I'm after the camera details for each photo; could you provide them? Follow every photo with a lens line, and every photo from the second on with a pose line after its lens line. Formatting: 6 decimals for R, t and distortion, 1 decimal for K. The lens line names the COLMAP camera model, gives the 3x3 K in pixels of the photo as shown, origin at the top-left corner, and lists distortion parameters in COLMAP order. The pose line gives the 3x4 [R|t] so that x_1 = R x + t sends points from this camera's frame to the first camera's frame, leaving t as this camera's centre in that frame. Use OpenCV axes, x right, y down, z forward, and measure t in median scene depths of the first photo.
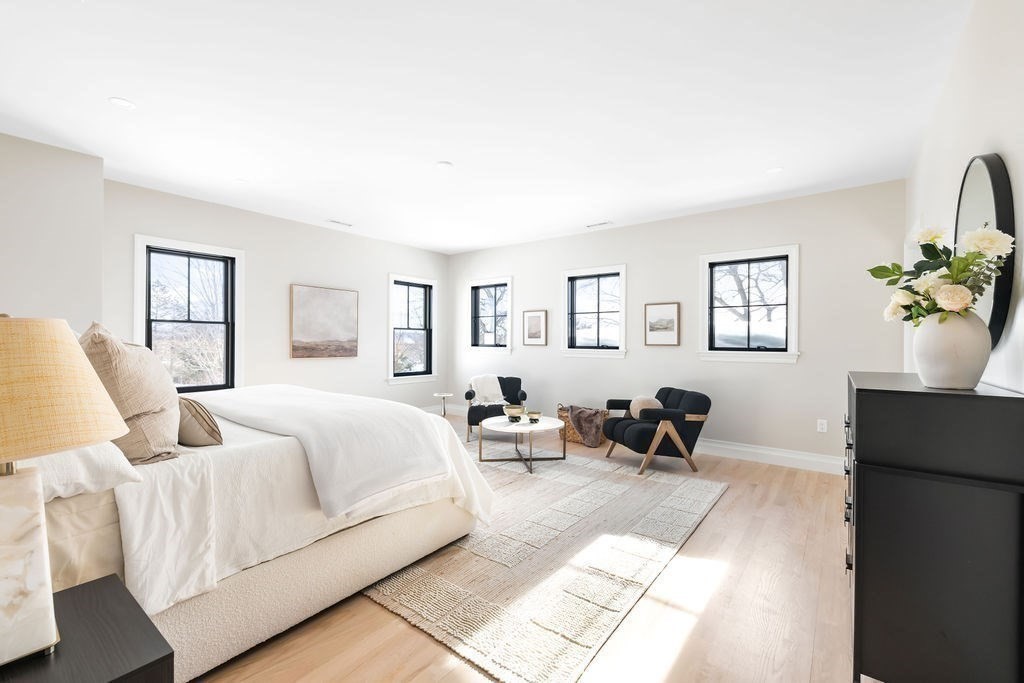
lens RADIAL K [[441.1, 0, 518.7], [0, 441.1, 335.1], [0, 0, 1]] dist [0.002308, 0.002168]
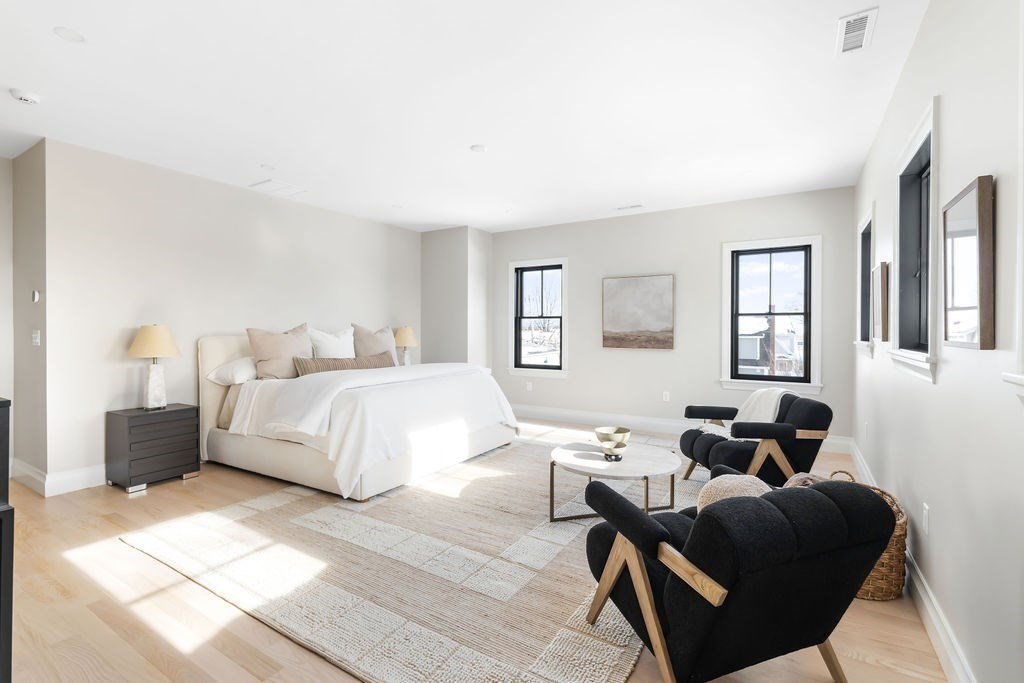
lens RADIAL K [[441.1, 0, 512.0], [0, 441.1, 341.4], [0, 0, 1]] dist [0.002308, 0.002168]
pose [[0.093588, 0.017711, -0.995453, 0.513413], [0.011298, 0.999758, 0.018850, 0.014420], [0.995547, -0.013010, 0.093365, 0.641983]]
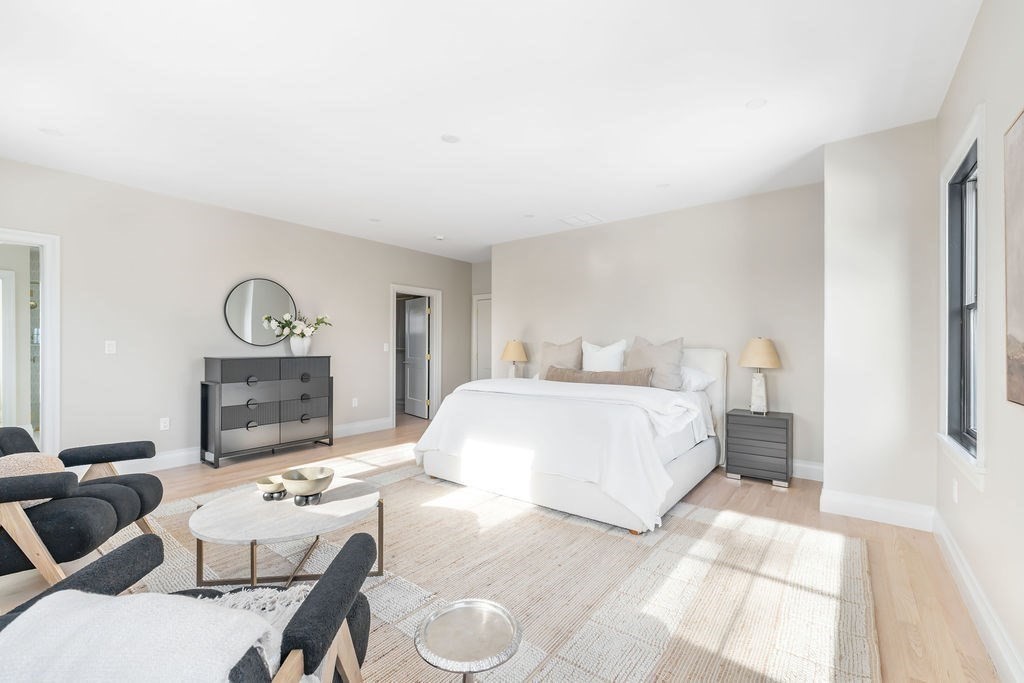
lens RADIAL K [[441.1, 0, 515.0], [0, 441.1, 342.0], [0, 0, 1]] dist [0.002308, 0.002168]
pose [[-0.999967, 0.004157, 0.006965, -0.193571], [0.004070, 0.999913, -0.012518, 0.016072], [-0.007016, -0.012489, -0.999897, 1.216732]]
